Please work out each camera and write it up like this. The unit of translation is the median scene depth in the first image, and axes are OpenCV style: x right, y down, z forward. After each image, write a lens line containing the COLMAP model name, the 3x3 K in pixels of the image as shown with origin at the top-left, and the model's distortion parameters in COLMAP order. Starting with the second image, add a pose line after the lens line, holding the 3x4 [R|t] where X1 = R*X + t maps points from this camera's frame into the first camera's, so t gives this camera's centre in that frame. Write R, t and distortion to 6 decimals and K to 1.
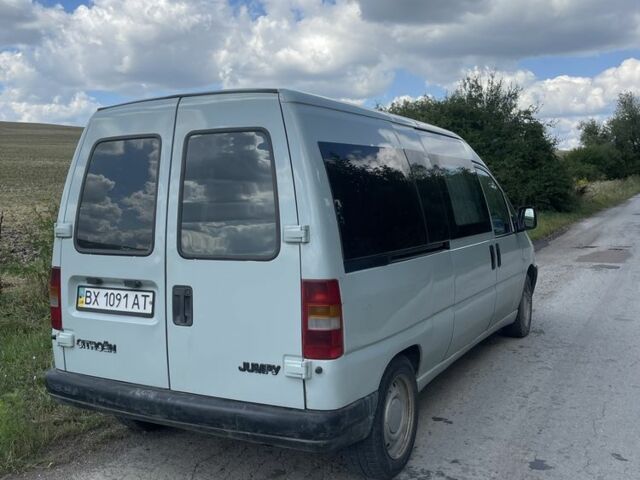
lens RADIAL K [[638.0, 0, 324.2], [0, 638.0, 238.4], [0, 0, 1]] dist [0.023954, 0.000000]
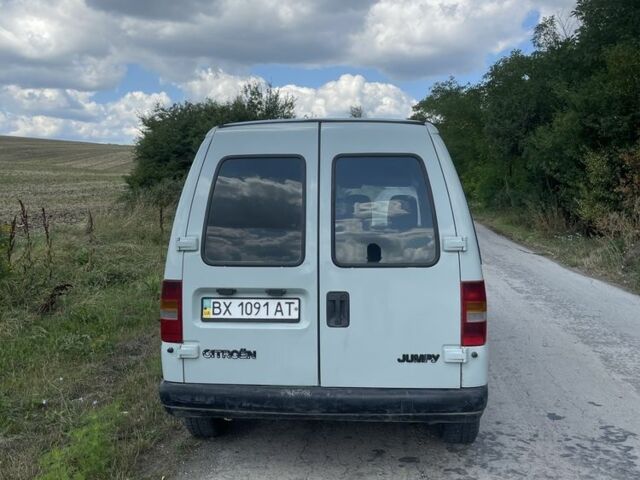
lens RADIAL K [[638.0, 0, 323.6], [0, 638.0, 241.4], [0, 0, 1]] dist [0.023954, 0.000000]
pose [[0.918963, -0.016584, 0.393996, -0.662936], [0.014818, 0.999862, 0.007525, -0.021866], [-0.394066, -0.001077, 0.919081, -0.013599]]
